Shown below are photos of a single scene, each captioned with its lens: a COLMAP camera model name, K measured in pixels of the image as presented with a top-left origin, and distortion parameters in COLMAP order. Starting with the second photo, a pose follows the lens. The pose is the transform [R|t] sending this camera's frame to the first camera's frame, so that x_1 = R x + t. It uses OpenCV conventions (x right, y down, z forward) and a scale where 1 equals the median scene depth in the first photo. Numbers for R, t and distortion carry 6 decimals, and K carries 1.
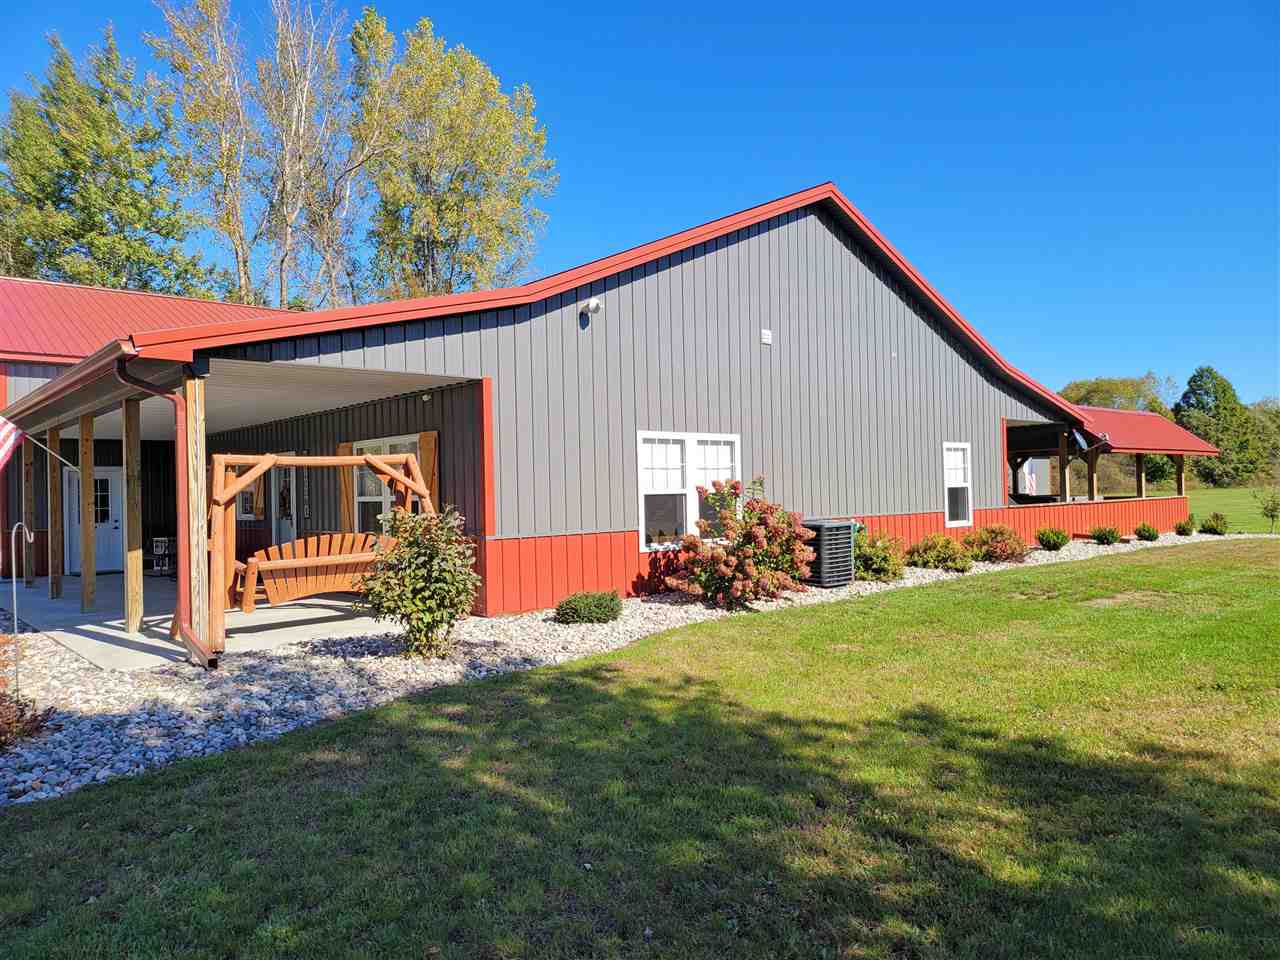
lens RADIAL K [[891.6, 0, 648.5], [0, 891.6, 476.9], [0, 0, 1]] dist [0.082488, -0.108026]
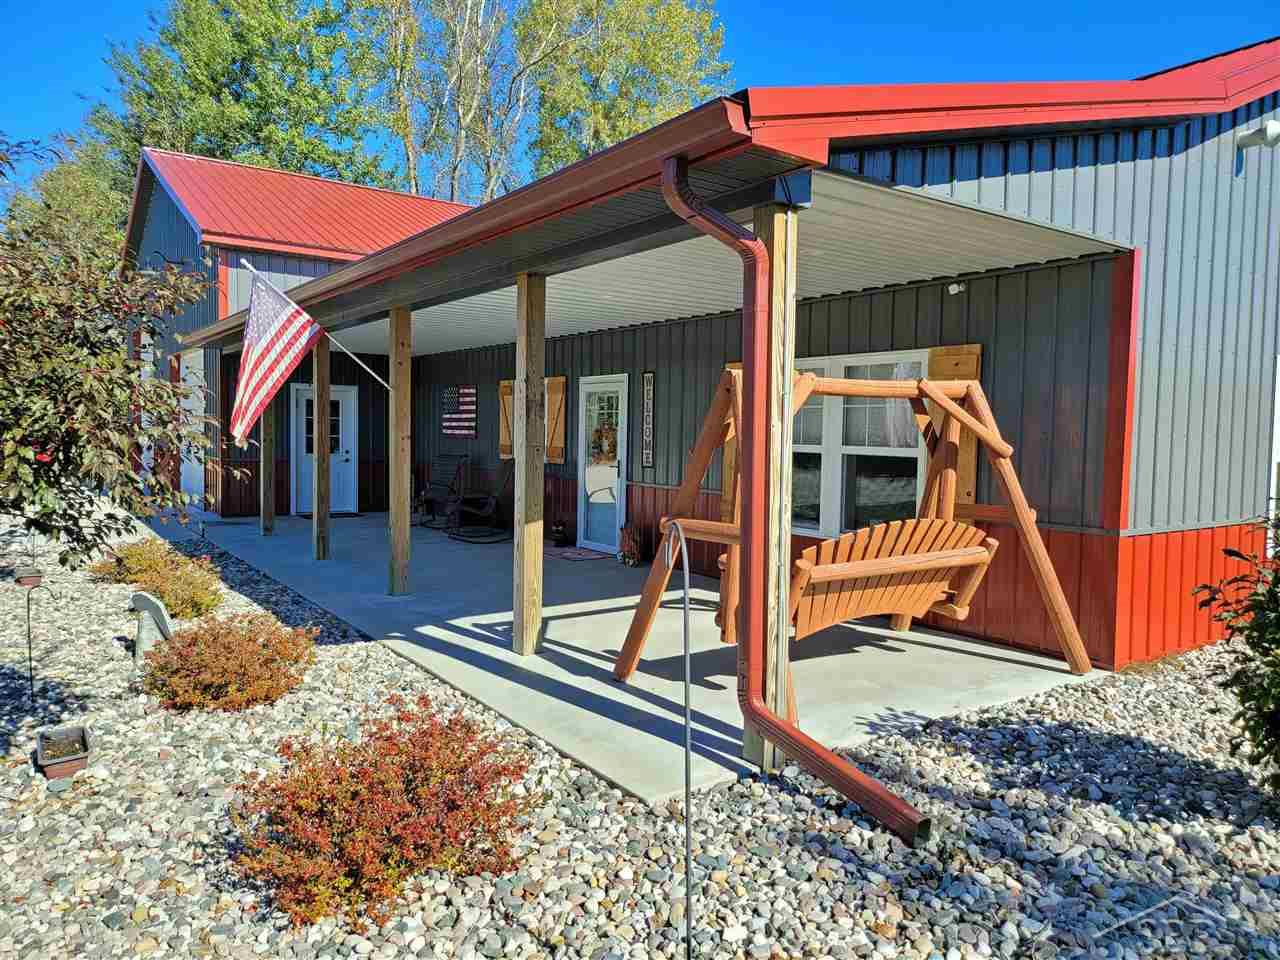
lens RADIAL K [[891.6, 0, 648.5], [0, 891.6, 476.9], [0, 0, 1]] dist [0.082488, -0.108026]
pose [[0.993030, 0.047916, -0.107680, -0.374011], [-0.040460, 0.996699, 0.070389, 0.003634], [0.110698, -0.065541, 0.991691, 0.358533]]
